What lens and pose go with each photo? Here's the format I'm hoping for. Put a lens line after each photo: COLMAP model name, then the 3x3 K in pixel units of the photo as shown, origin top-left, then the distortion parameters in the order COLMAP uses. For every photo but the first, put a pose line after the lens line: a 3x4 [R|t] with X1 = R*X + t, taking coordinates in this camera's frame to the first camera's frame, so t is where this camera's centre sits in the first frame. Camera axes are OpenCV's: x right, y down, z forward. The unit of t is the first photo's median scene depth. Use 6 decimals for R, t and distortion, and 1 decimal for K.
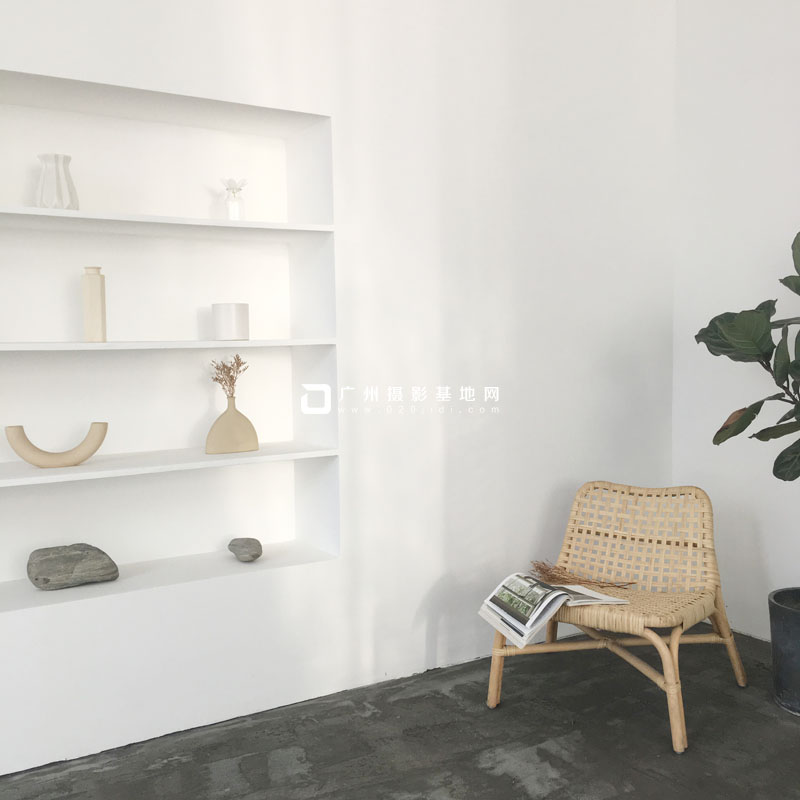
lens RADIAL K [[896.4, 0, 400.0], [0, 896.4, 400.0], [0, 0, 1]] dist [0.120704, -0.191307]
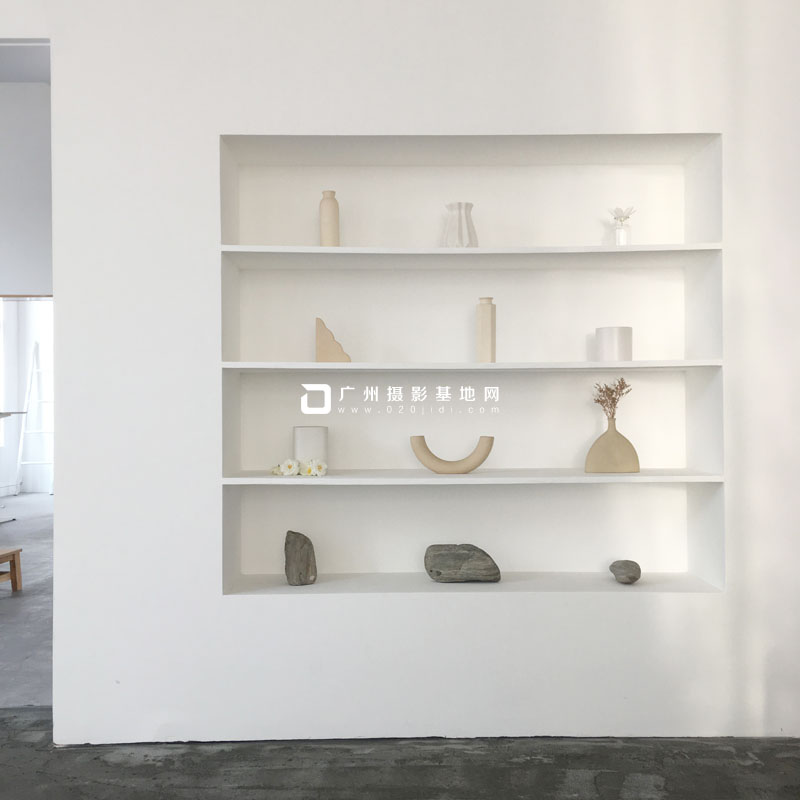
lens RADIAL K [[896.4, 0, 400.0], [0, 896.4, 400.0], [0, 0, 1]] dist [0.120704, -0.191307]
pose [[0.858150, 0.006458, -0.513358, 0.138225], [-0.039756, 0.997754, -0.053907, 0.042673], [0.511857, 0.066670, 0.856480, -0.001473]]
